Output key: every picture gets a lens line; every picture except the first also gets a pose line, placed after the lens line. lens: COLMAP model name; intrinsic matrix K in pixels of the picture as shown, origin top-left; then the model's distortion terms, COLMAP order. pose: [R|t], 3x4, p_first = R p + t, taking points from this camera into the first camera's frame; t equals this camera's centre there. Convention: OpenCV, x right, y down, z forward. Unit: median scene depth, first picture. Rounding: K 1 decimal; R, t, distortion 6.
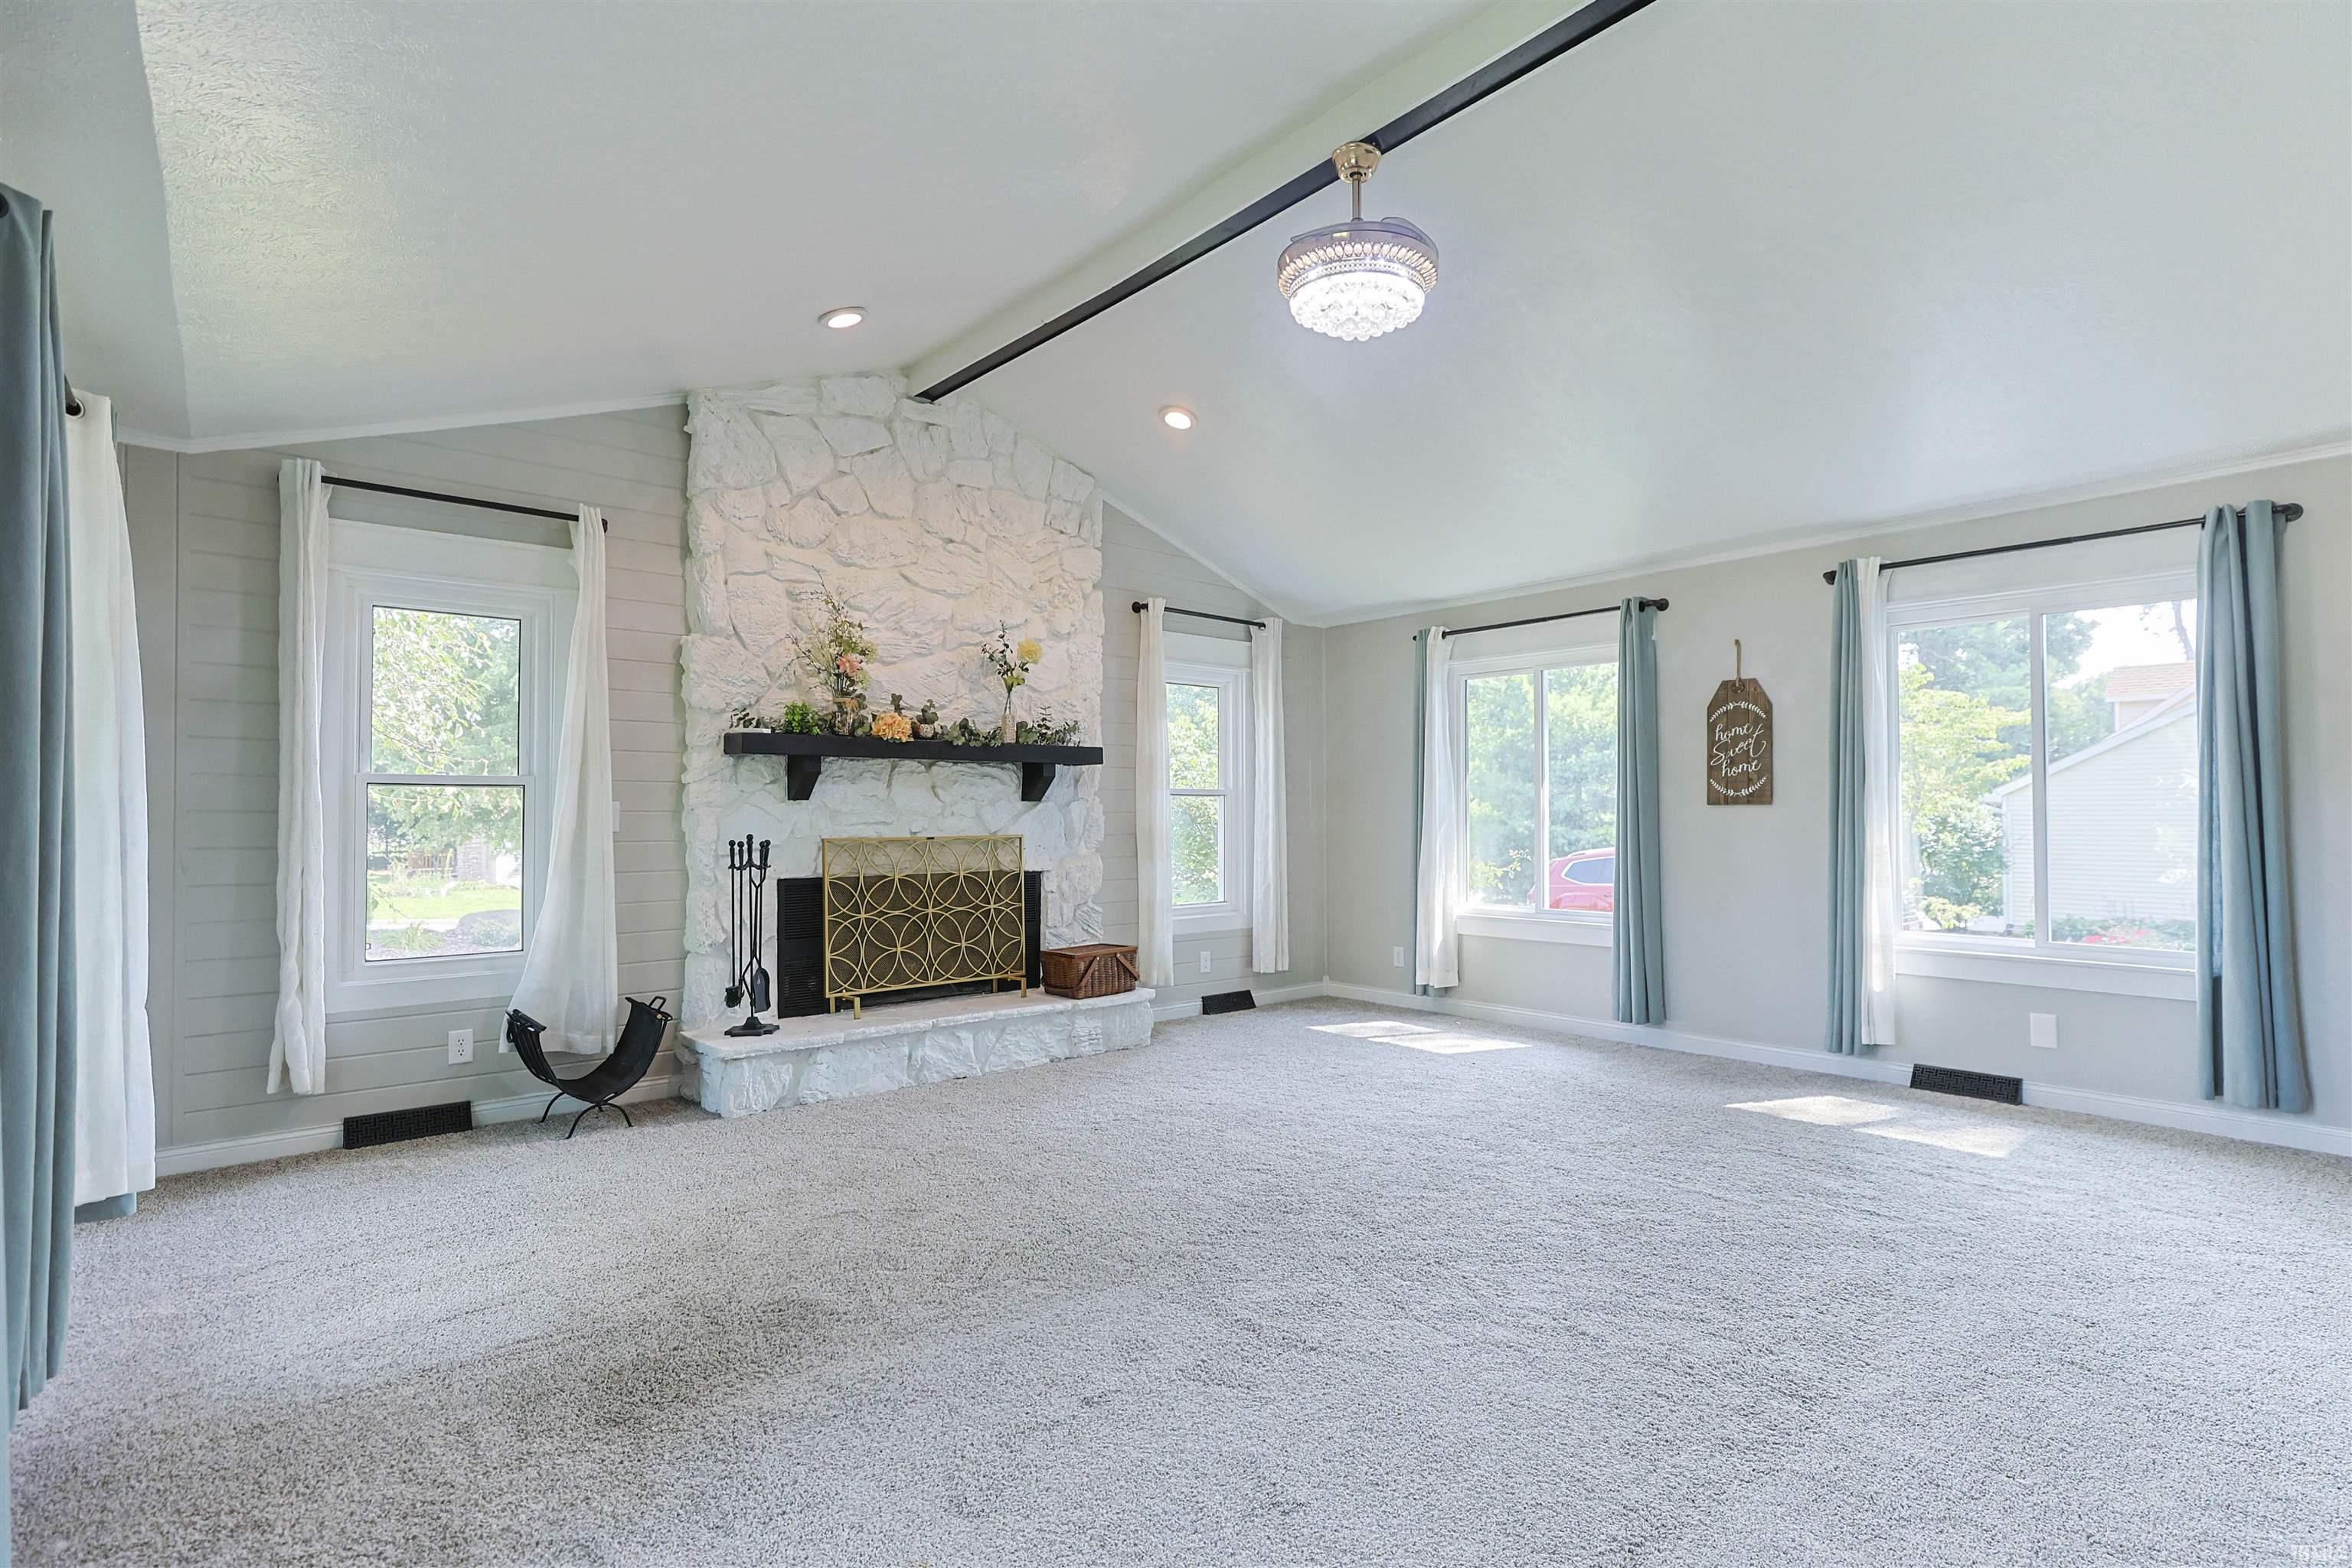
lens RADIAL K [[1138.9, 0, 1198.5], [0, 1138.9, 787.8], [0, 0, 1]] dist [-0.014058, 0.001821]
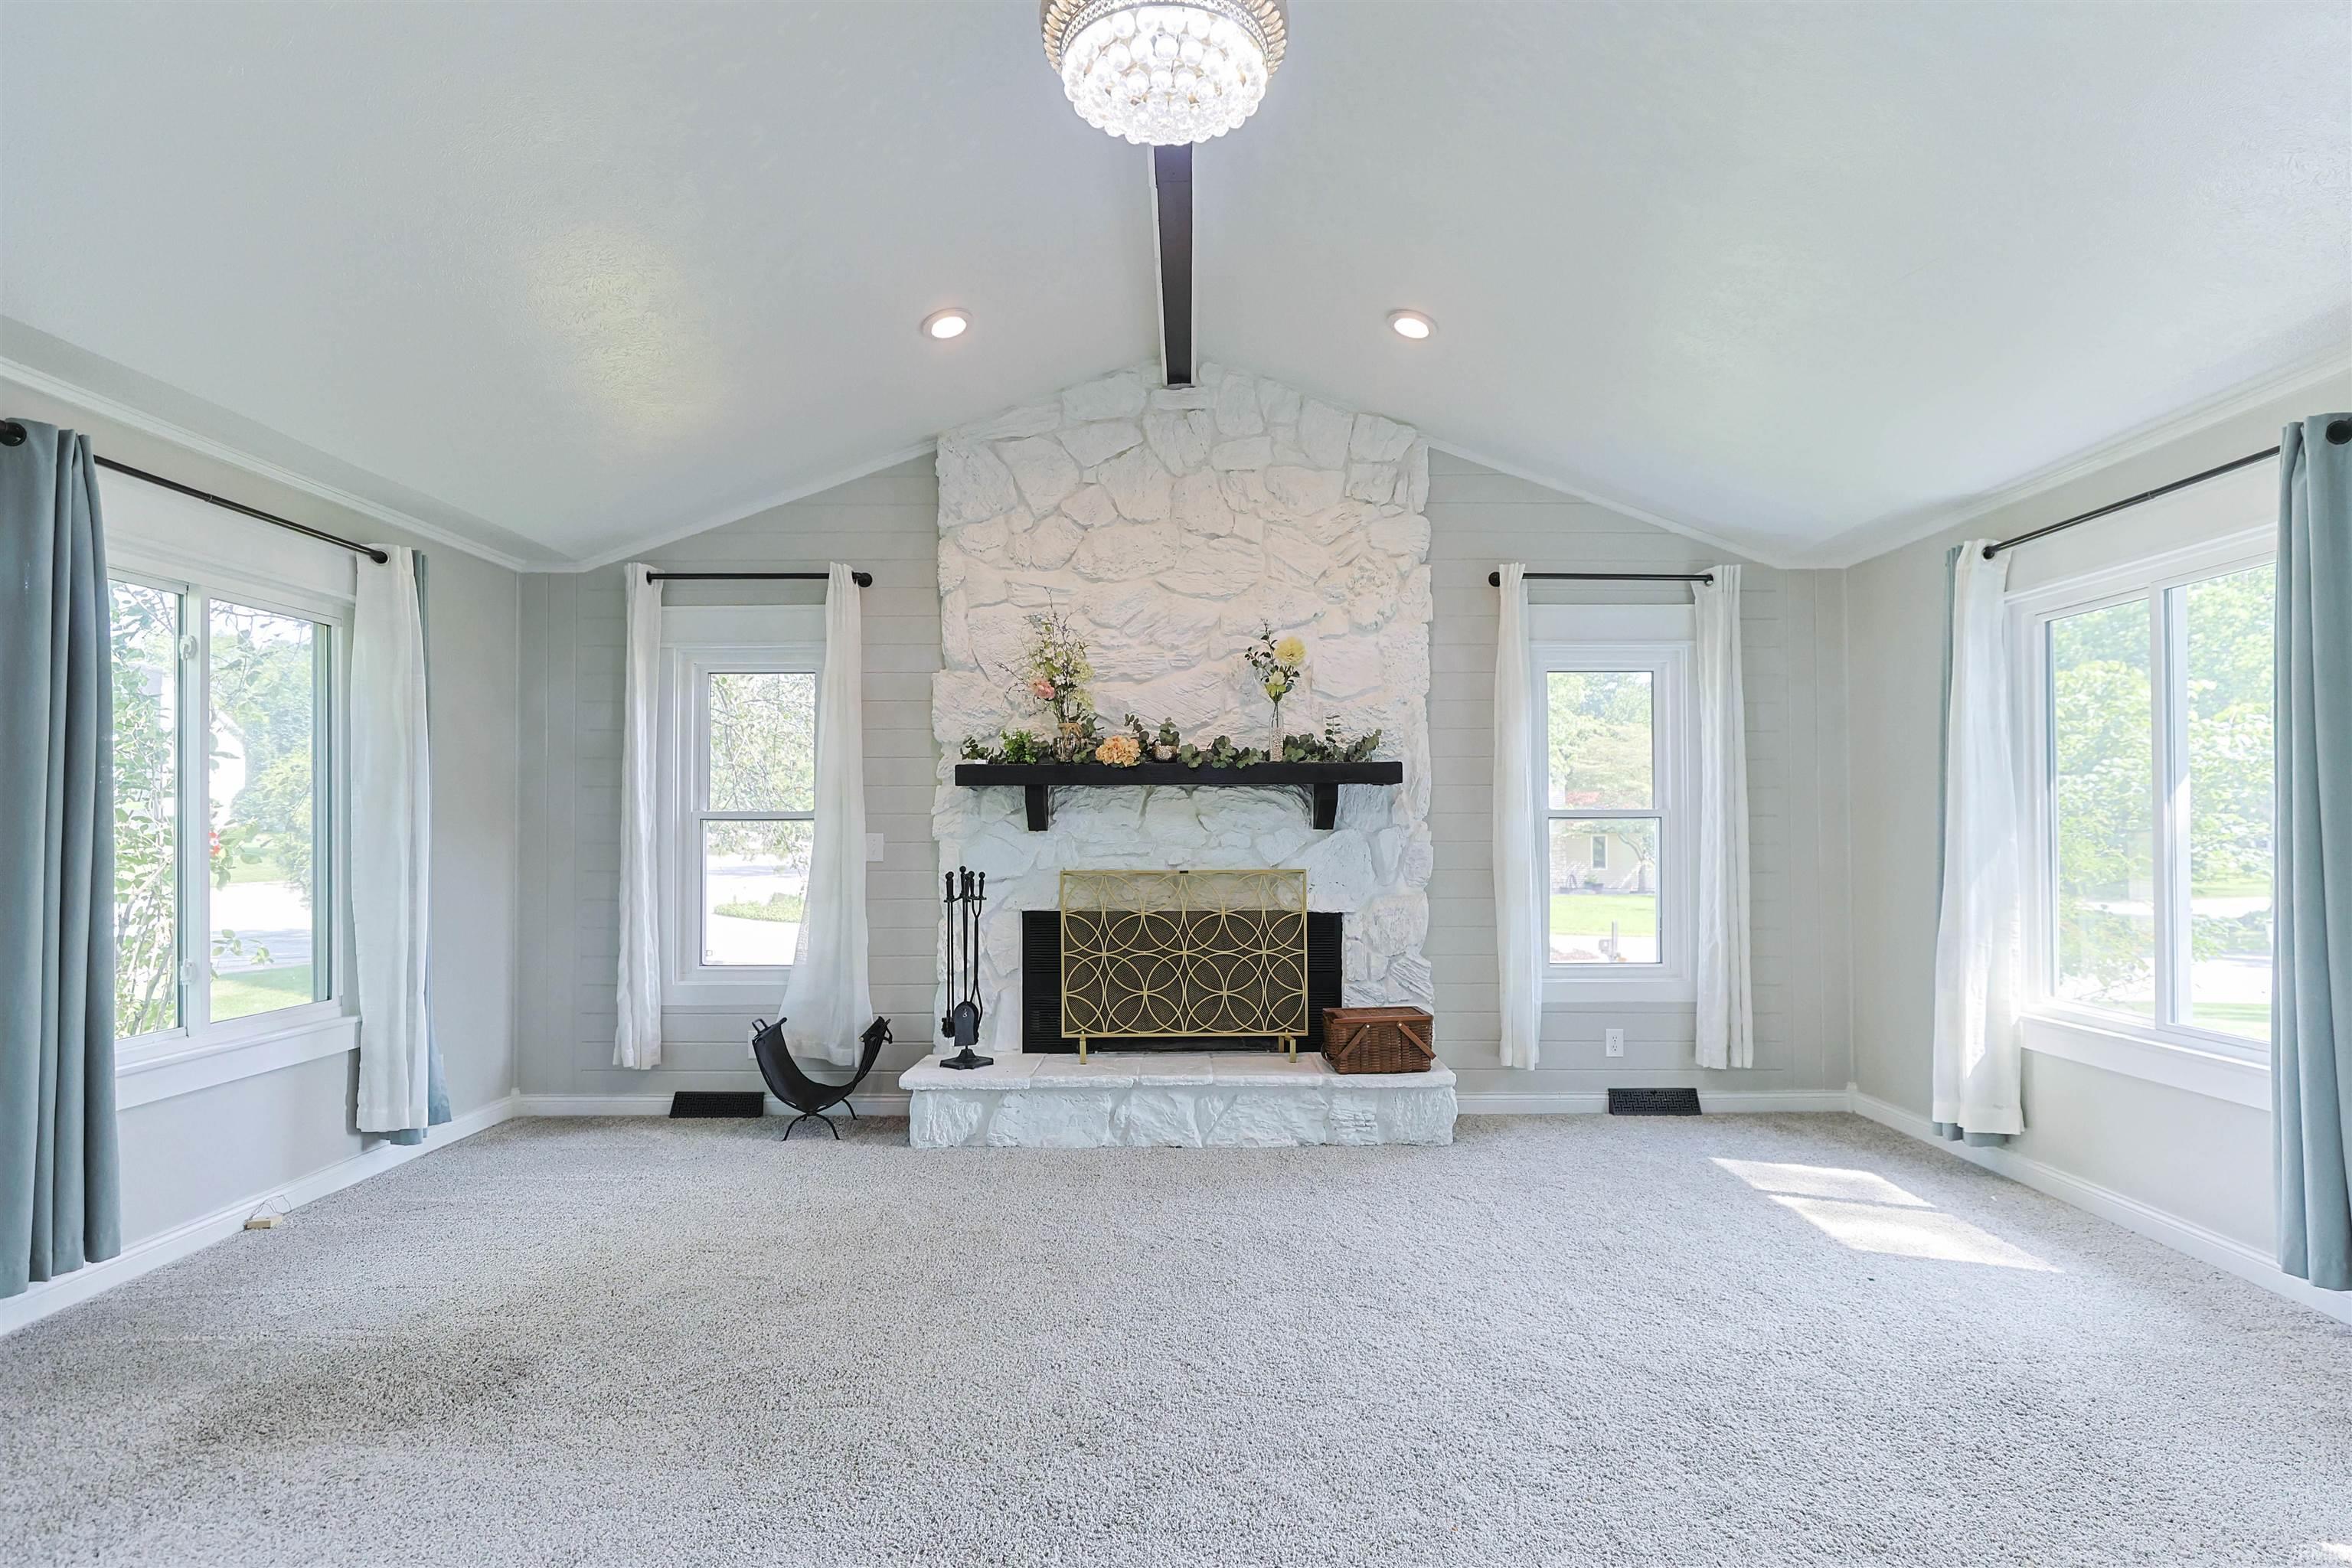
lens RADIAL K [[1138.9, 0, 1181.0], [0, 1138.9, 806.6], [0, 0, 1]] dist [-0.014058, 0.001821]
pose [[0.752795, -0.012464, -0.658137, 0.350618], [0.016464, 0.999864, -0.000103, -0.007081], [0.658049, -0.010758, 0.752898, 0.319832]]
